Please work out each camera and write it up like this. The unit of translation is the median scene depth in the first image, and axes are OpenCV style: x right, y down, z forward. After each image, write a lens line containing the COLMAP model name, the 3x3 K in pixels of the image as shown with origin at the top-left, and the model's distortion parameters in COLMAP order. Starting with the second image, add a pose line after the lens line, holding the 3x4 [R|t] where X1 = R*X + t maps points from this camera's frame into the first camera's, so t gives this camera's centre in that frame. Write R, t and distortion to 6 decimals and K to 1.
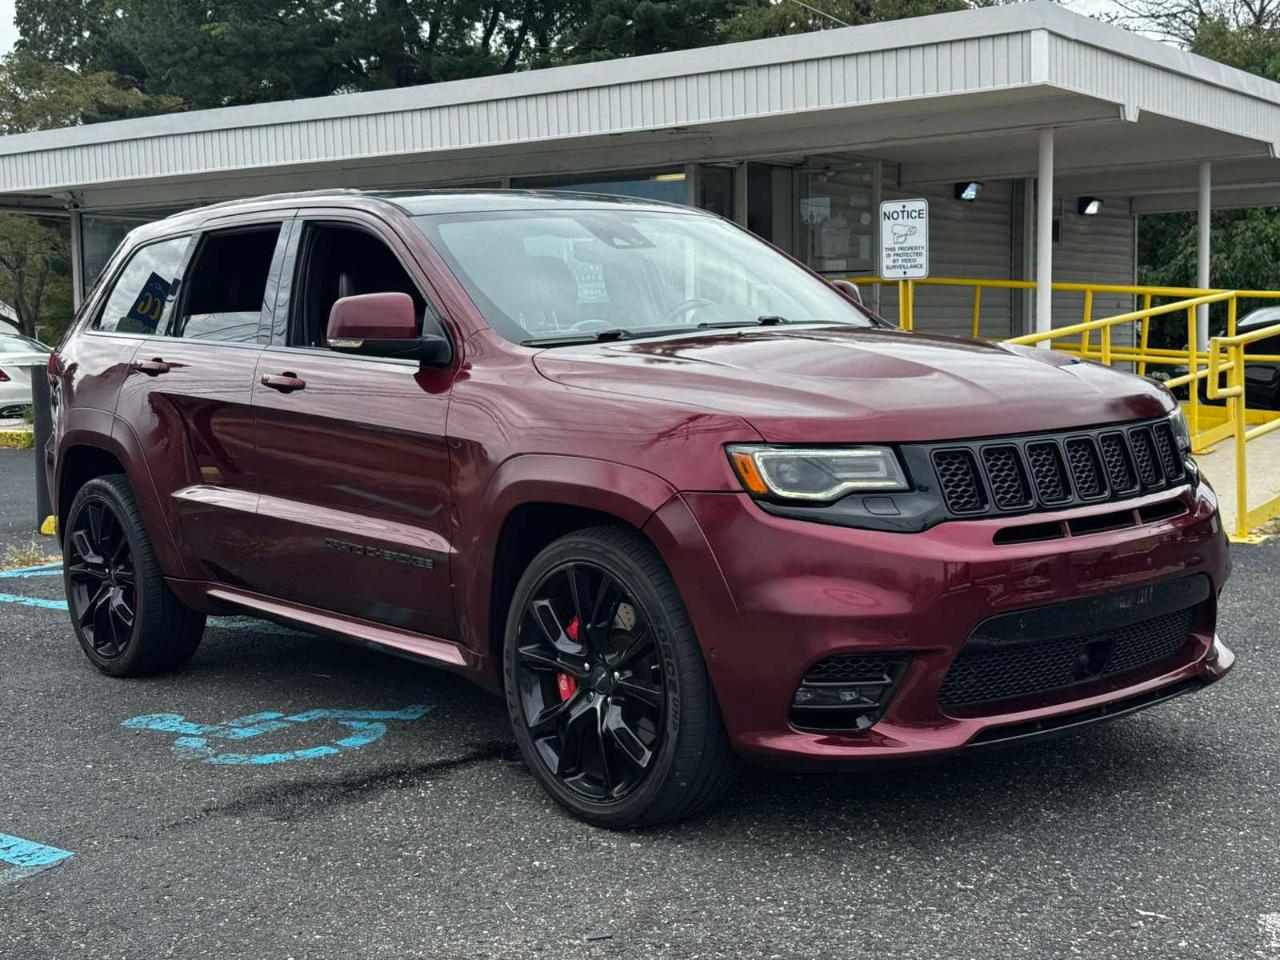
lens RADIAL K [[1800.3, 0, 626.5], [0, 1800.3, 473.1], [0, 0, 1]] dist [0.125371, 0.000000]
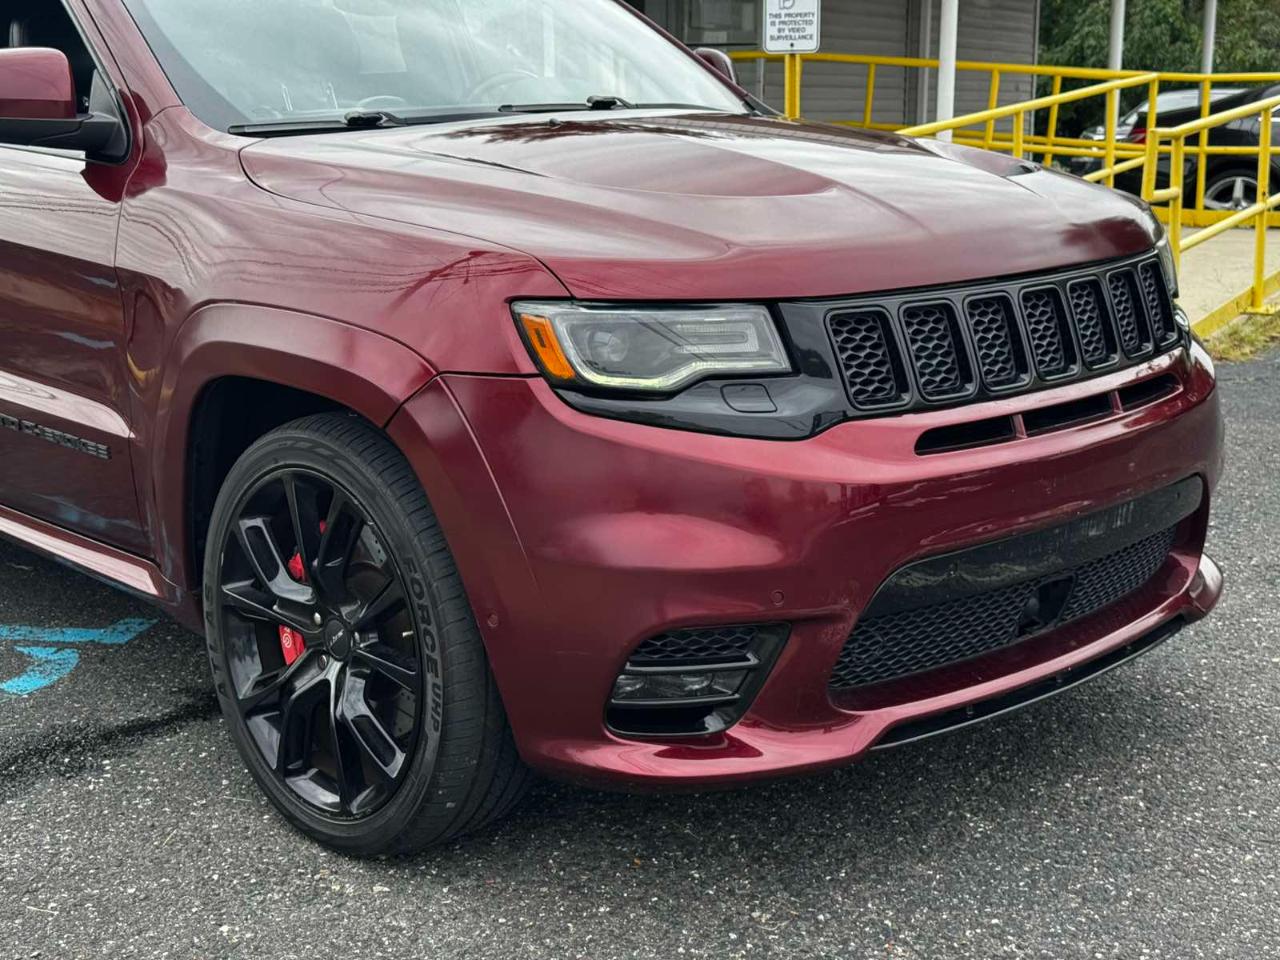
lens RADIAL K [[1800.3, 0, 646.7], [0, 1800.3, 478.2], [0, 0, 1]] dist [0.125371, 0.000000]
pose [[0.997107, -0.000159, 0.076011, 0.046810], [-0.009152, 0.992472, 0.122128, -0.027586], [-0.075458, -0.122471, 0.989599, 0.302983]]
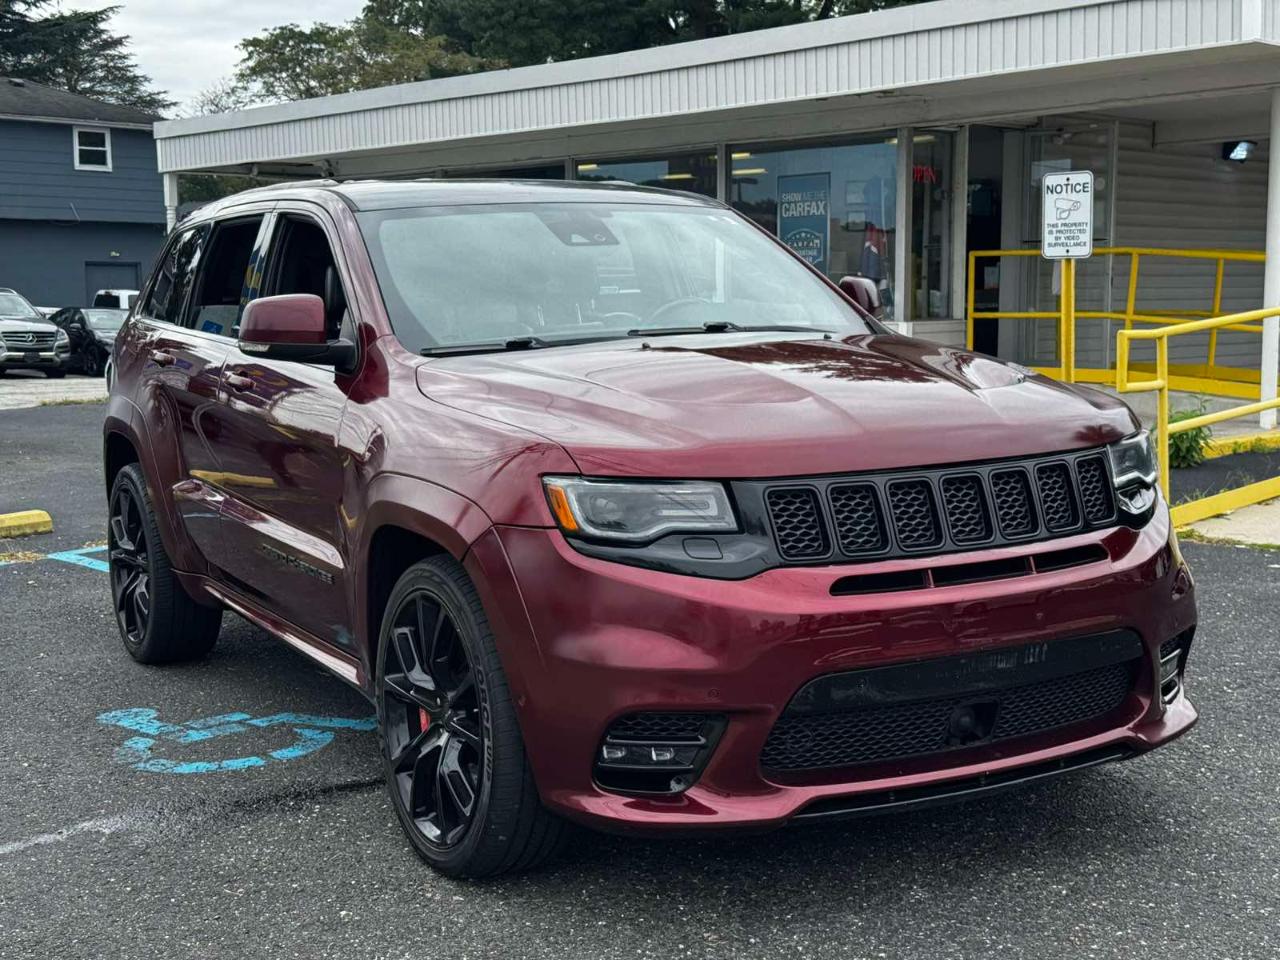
lens RADIAL K [[1800.3, 0, 631.1], [0, 1800.3, 457.6], [0, 0, 1]] dist [0.125371, 0.000000]
pose [[0.982389, 0.026641, -0.184940, 0.232559], [-0.023447, 0.999536, 0.019434, -0.037952], [0.185372, -0.014755, 0.982558, 0.088039]]
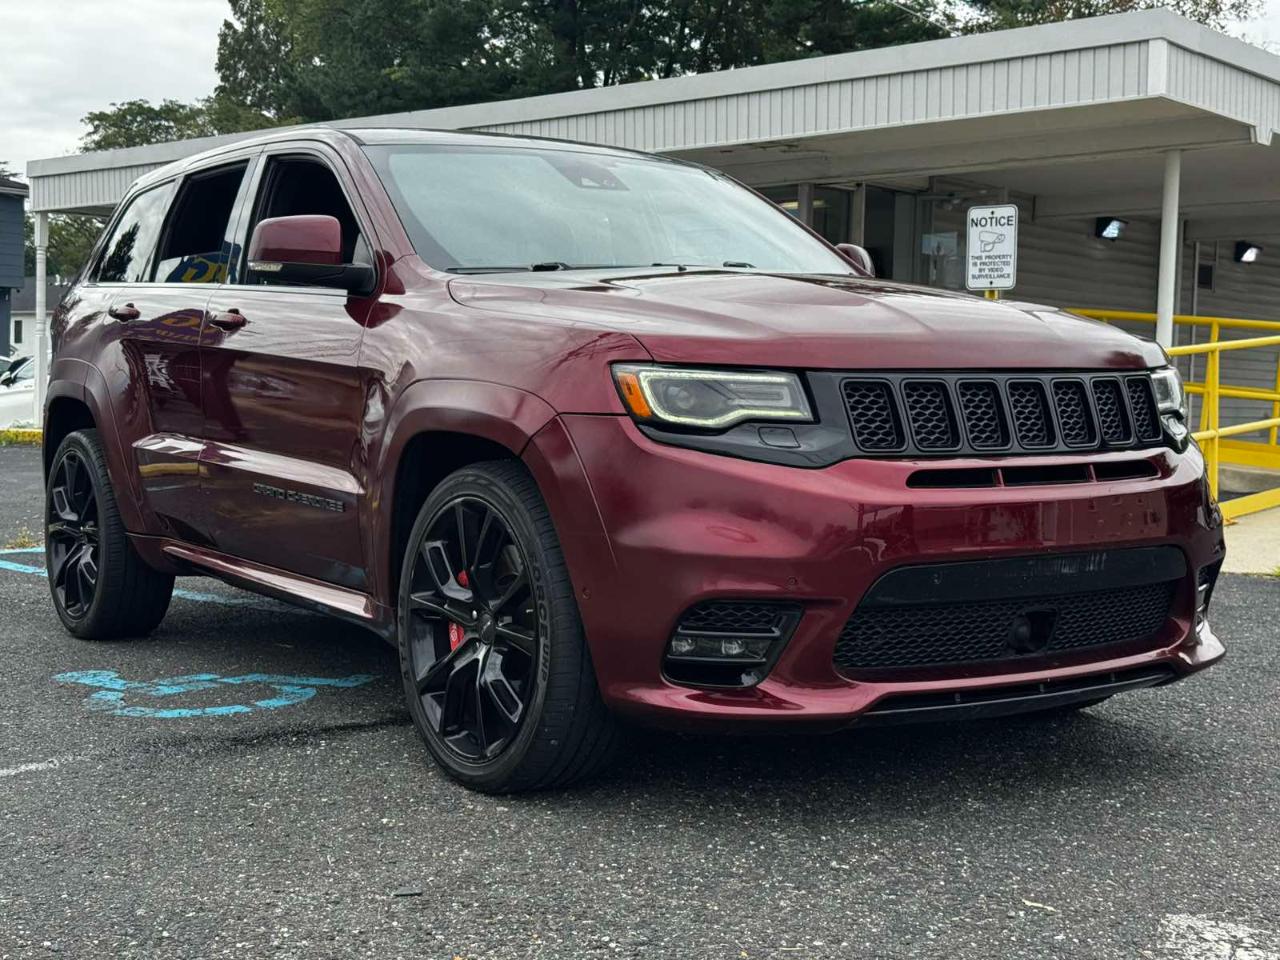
lens RADIAL K [[1800.3, 0, 638.8], [0, 1800.3, 468.6], [0, 0, 1]] dist [0.125371, 0.000000]
pose [[0.994793, 0.042991, -0.092406, 0.132579], [-0.046292, 0.998353, -0.033883, 0.057133], [0.090798, 0.037984, 0.995145, 0.093758]]
